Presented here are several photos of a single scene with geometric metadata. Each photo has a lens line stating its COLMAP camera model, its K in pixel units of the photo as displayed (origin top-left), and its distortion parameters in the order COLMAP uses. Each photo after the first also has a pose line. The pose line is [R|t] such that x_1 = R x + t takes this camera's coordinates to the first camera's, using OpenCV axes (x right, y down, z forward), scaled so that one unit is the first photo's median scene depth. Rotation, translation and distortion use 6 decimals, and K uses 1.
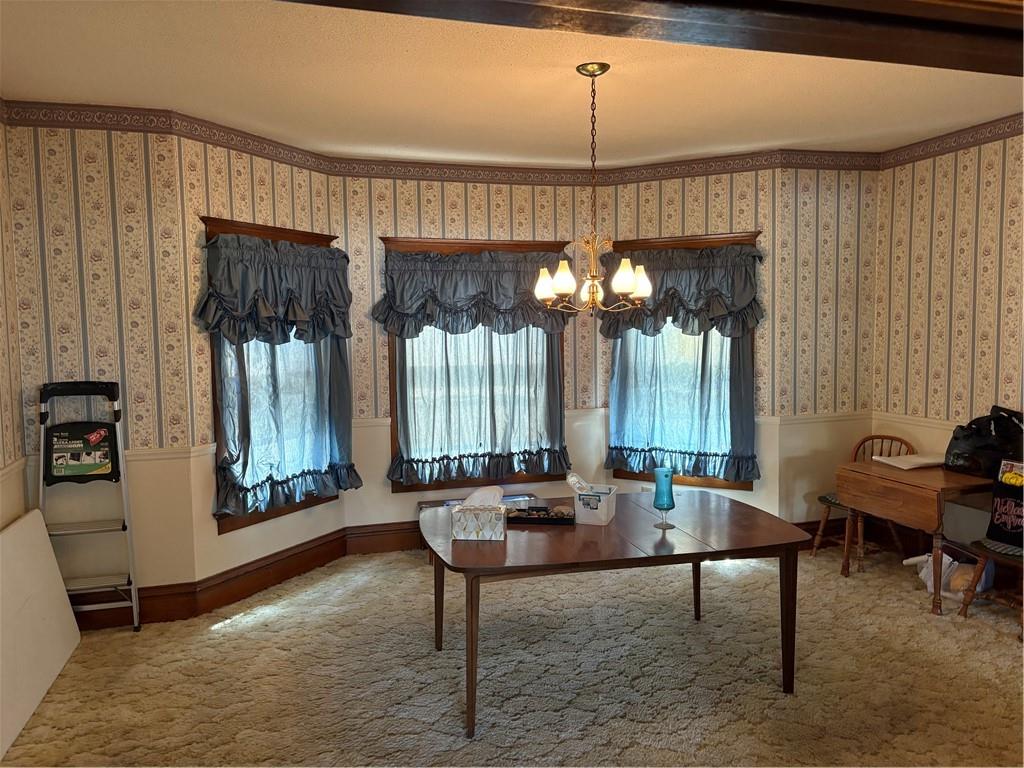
lens RADIAL K [[773.1, 0, 515.7], [0, 773.1, 387.7], [0, 0, 1]] dist [0.053033, -0.056147]
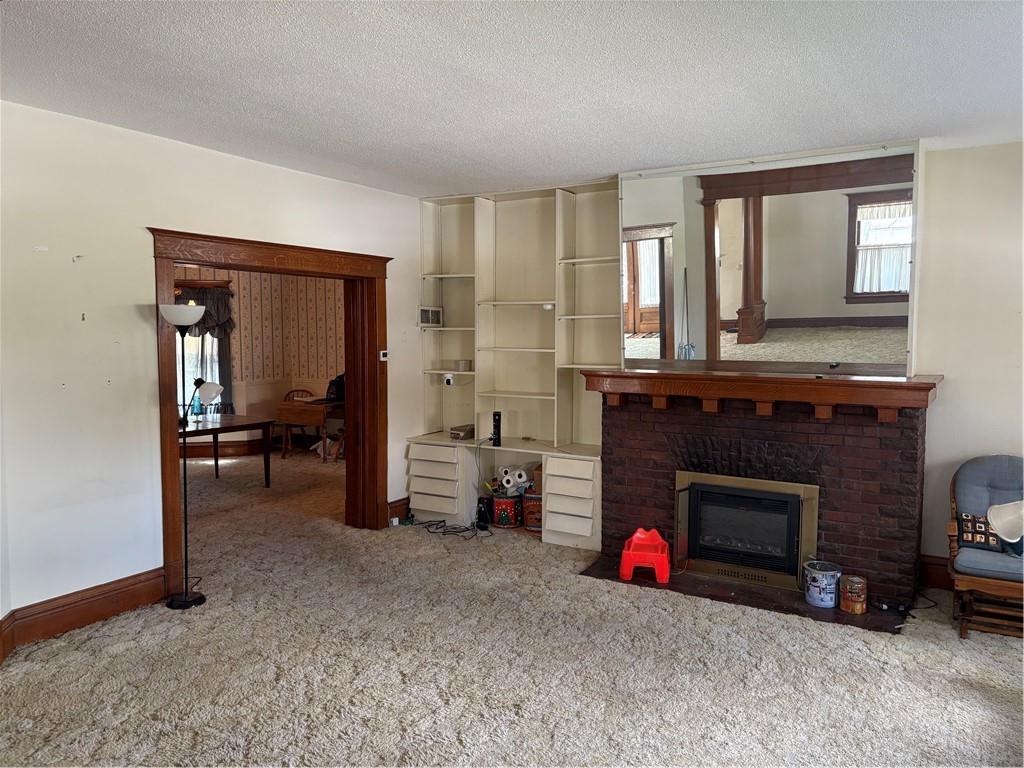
lens RADIAL K [[773.1, 0, 513.0], [0, 773.1, 376.5], [0, 0, 1]] dist [0.053033, -0.056147]
pose [[0.746686, -0.026034, 0.664667, -0.414673], [0.044354, 0.998959, -0.010700, 0.073890], [-0.663696, 0.037470, 0.747063, -0.803391]]
